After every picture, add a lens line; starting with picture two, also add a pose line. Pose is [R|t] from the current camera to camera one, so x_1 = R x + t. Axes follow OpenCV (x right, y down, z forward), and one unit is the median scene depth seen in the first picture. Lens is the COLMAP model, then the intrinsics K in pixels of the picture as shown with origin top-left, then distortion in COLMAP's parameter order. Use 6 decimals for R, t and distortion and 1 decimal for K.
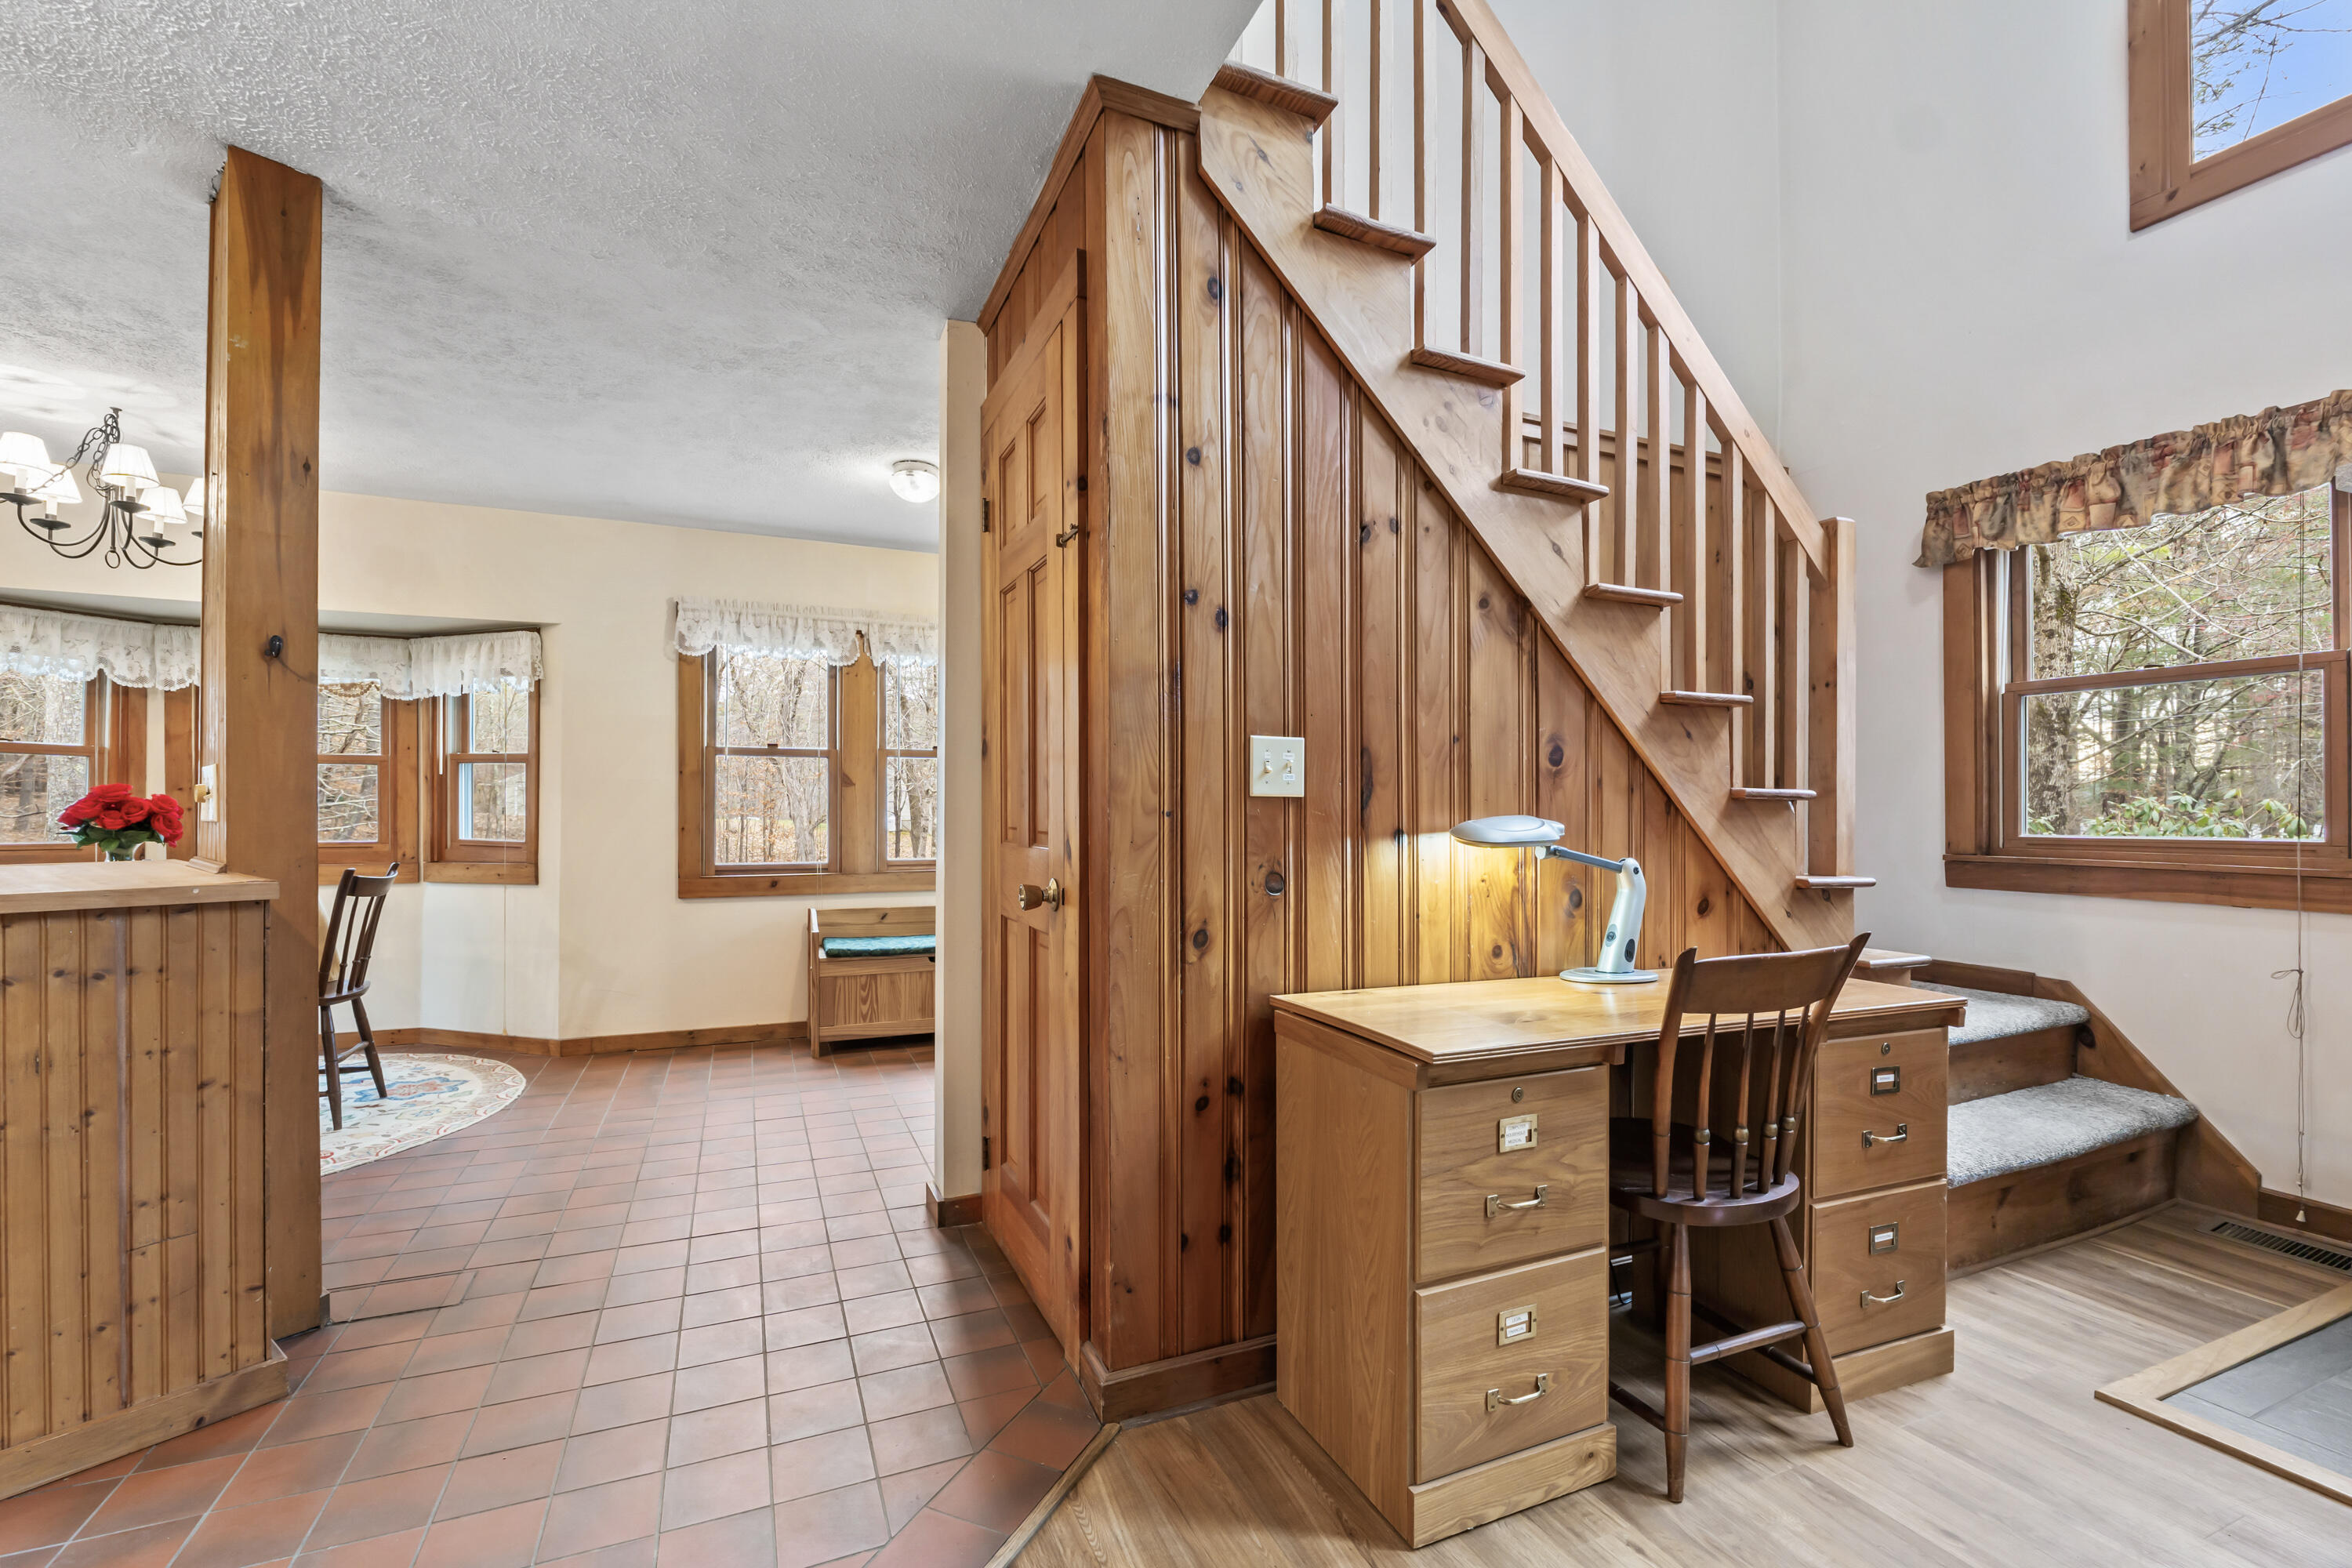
lens RADIAL K [[1001.0, 0, 1175.9], [0, 1001.0, 810.5], [0, 0, 1]] dist [-0.008198, -0.000420]
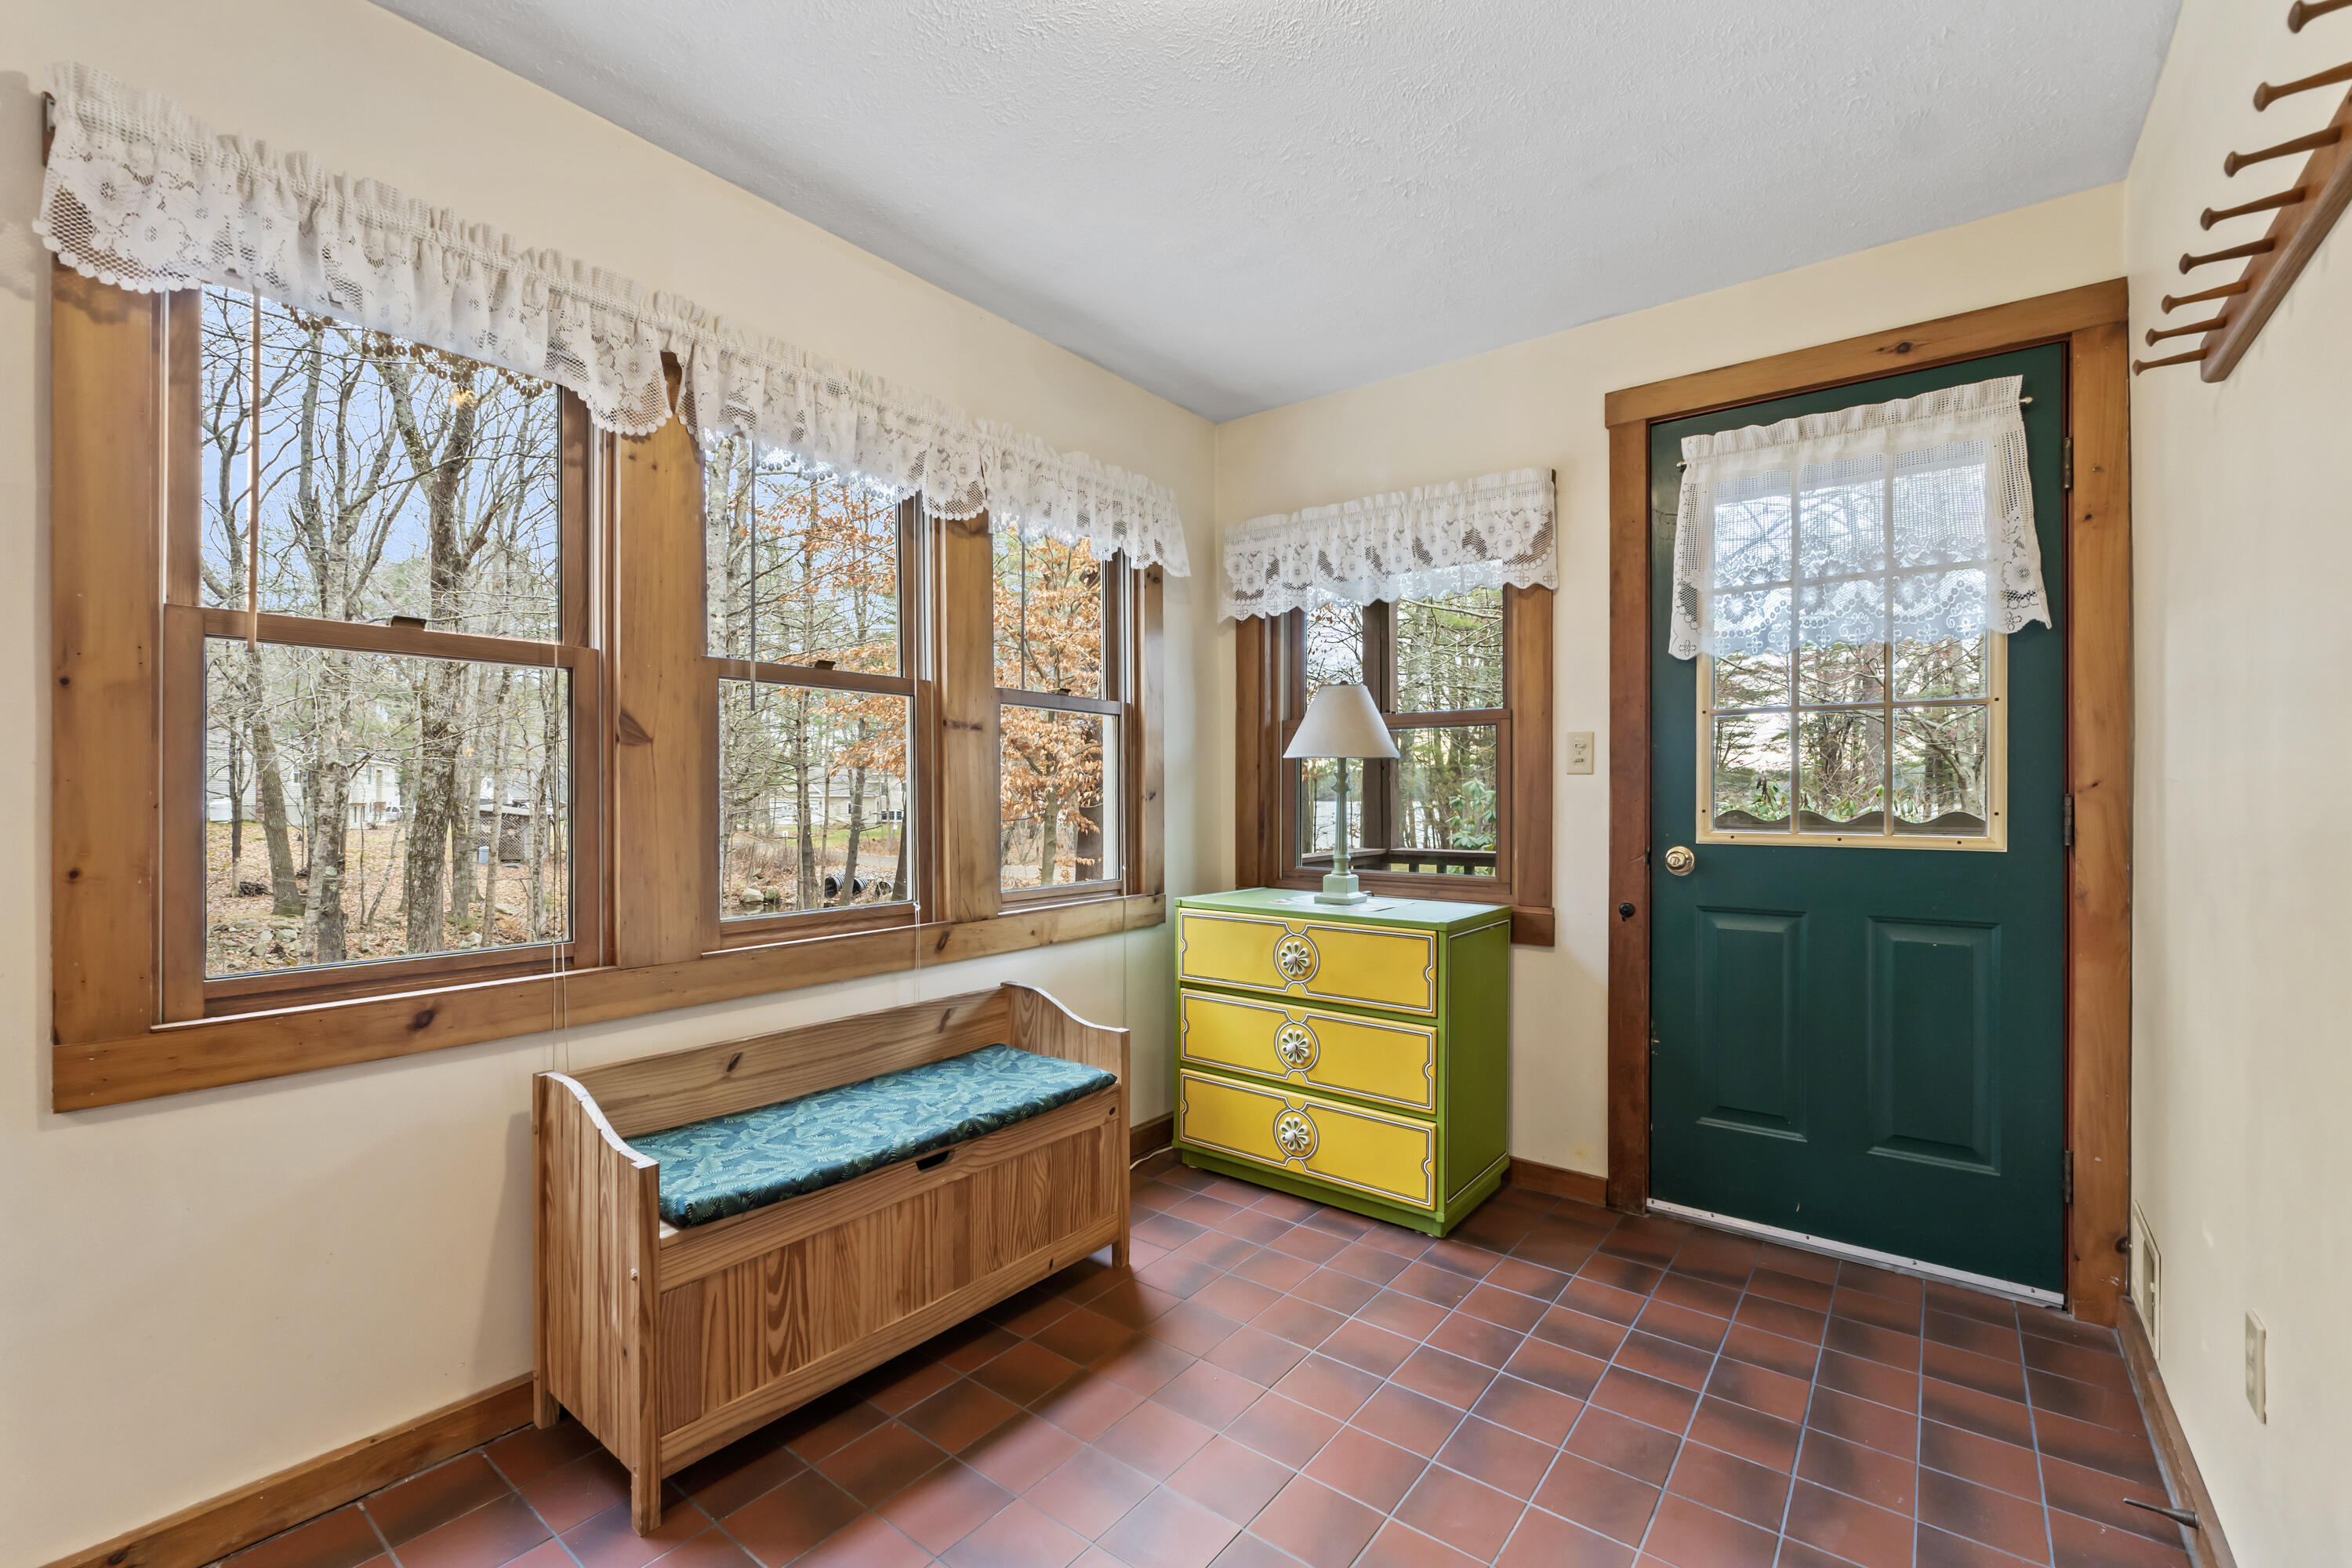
lens RADIAL K [[1001.0, 0, 1184.5], [0, 1001.0, 796.9], [0, 0, 1]] dist [-0.008198, -0.000420]
pose [[0.873640, -0.001908, 0.486569, -0.417036], [-0.000545, 0.999988, 0.004899, -0.007129], [-0.486572, -0.004545, 0.873628, 0.698191]]
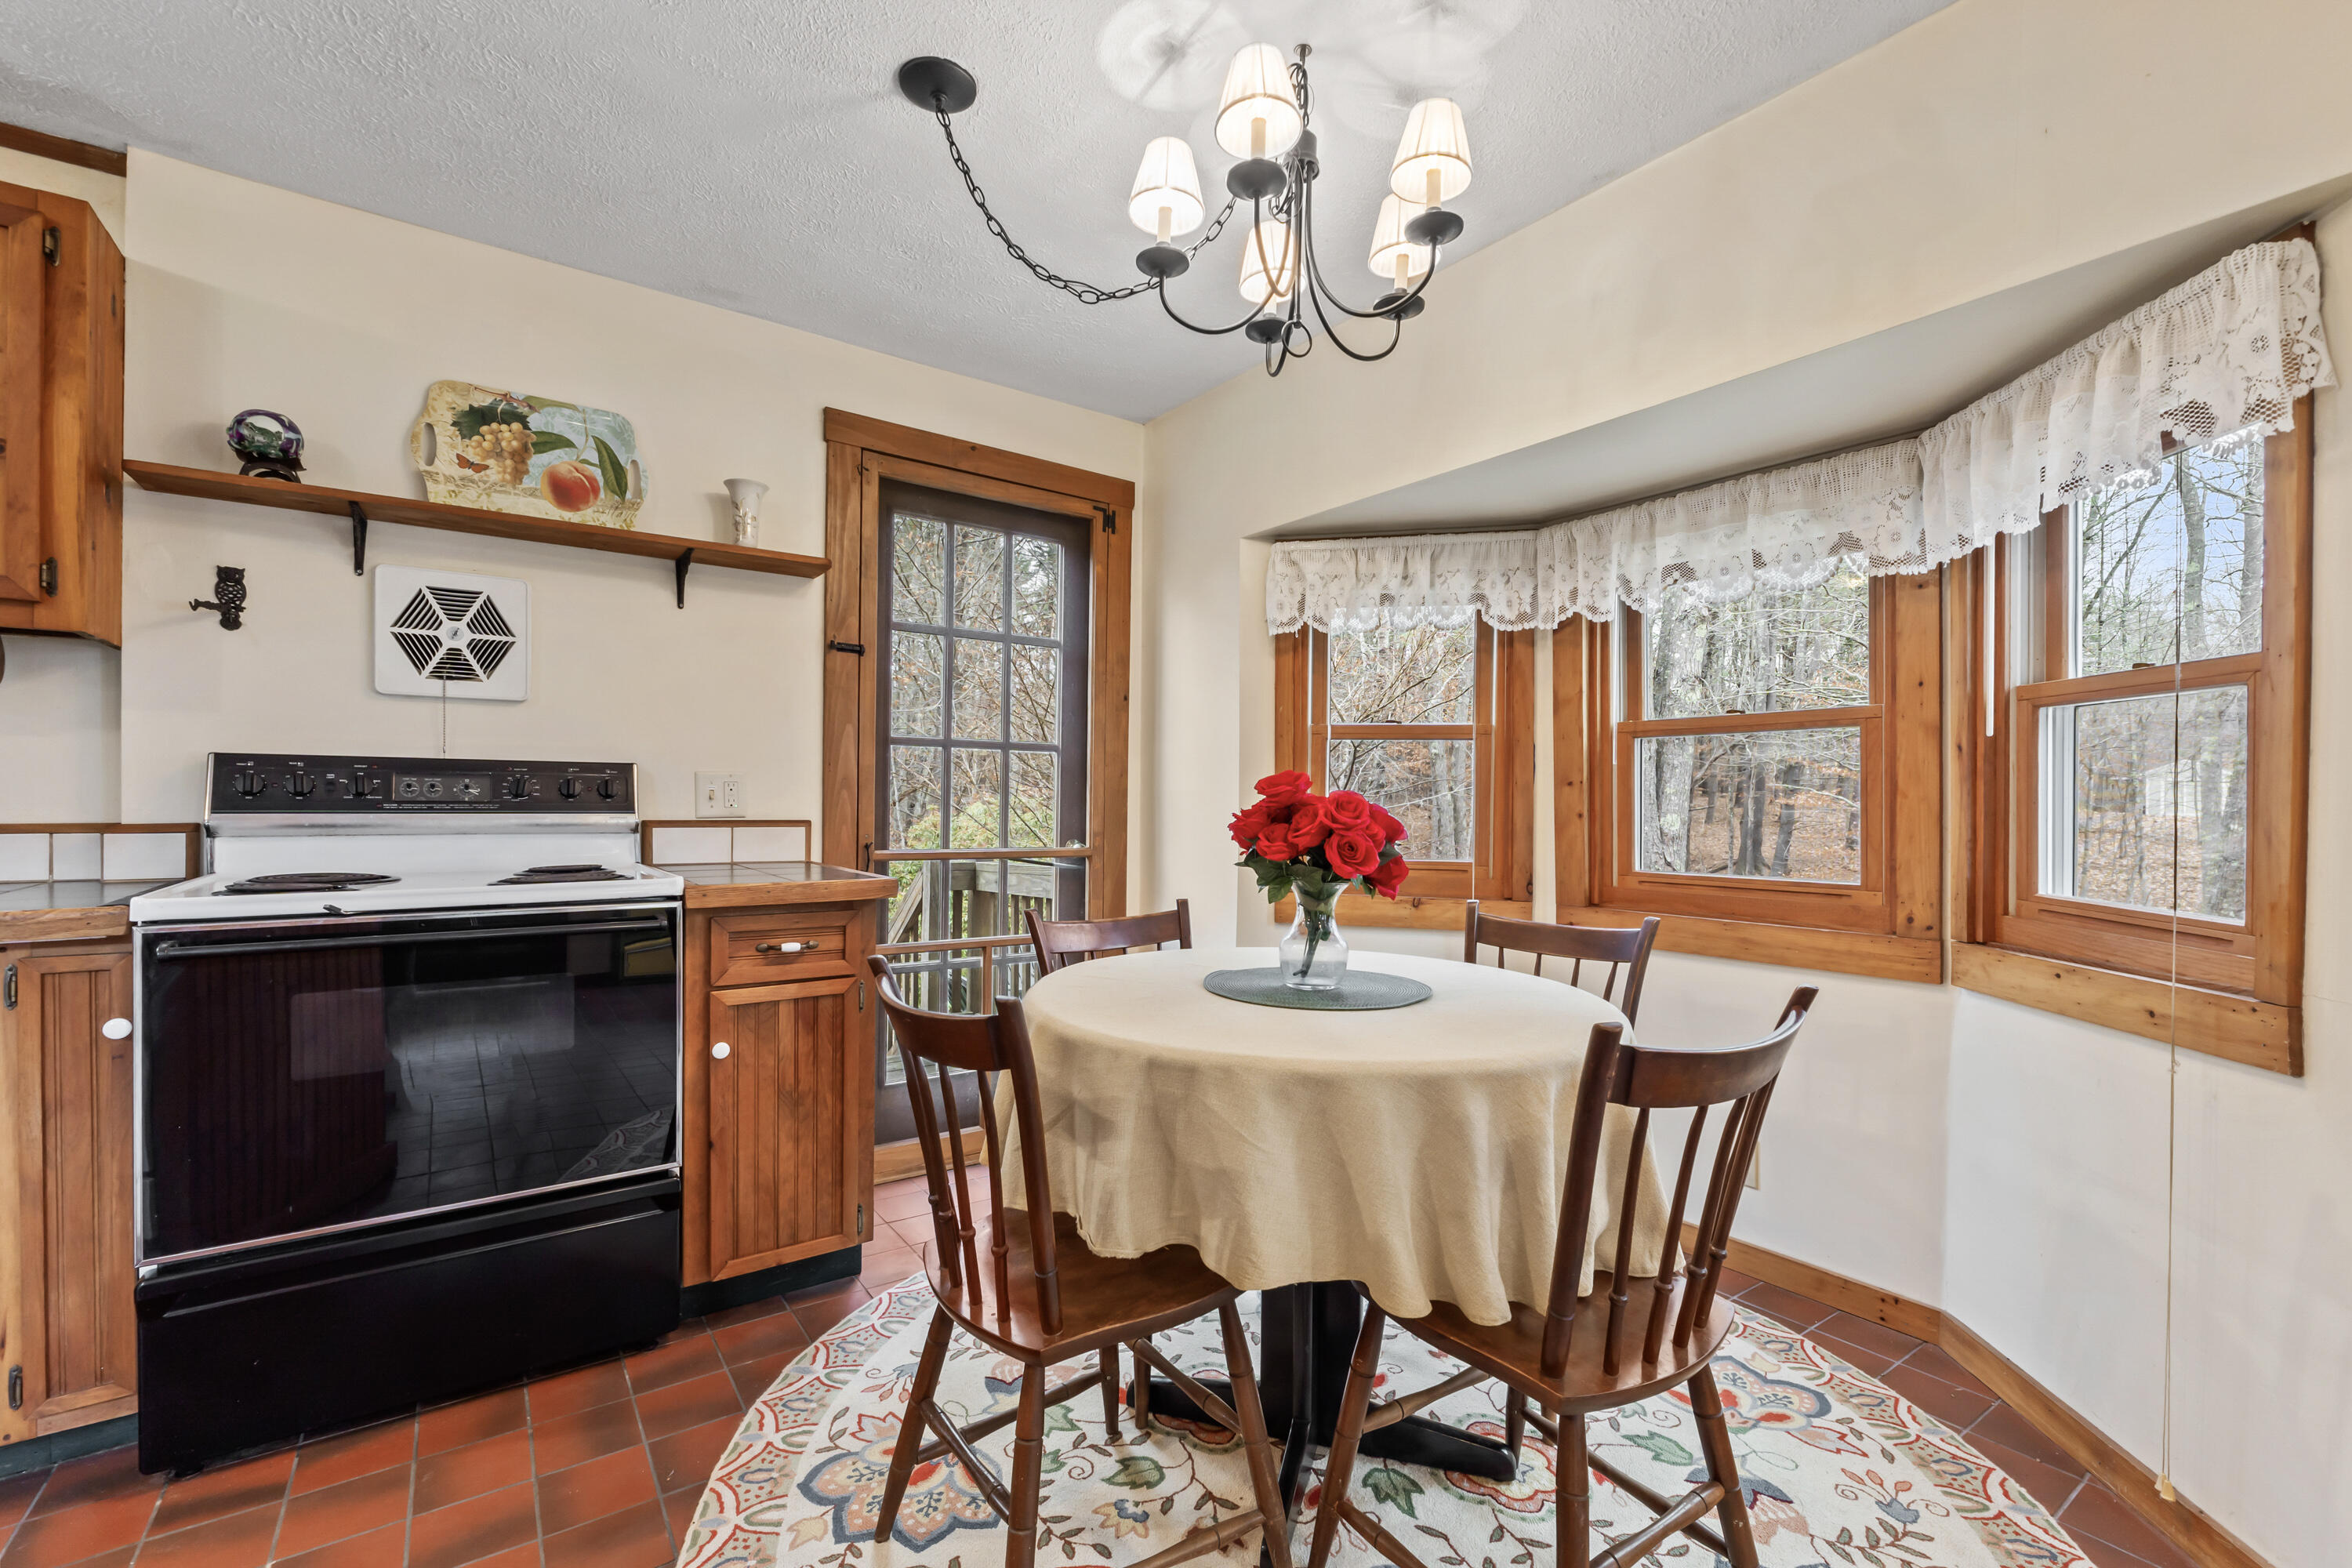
lens RADIAL K [[1001.0, 0, 1176.6], [0, 1001.0, 806.9], [0, 0, 1]] dist [-0.008198, -0.000420]
pose [[0.202197, 0.002524, -0.979342, -0.478559], [-0.003845, 0.999991, 0.001784, -0.007638], [0.979337, 0.003405, 0.202204, 0.697852]]
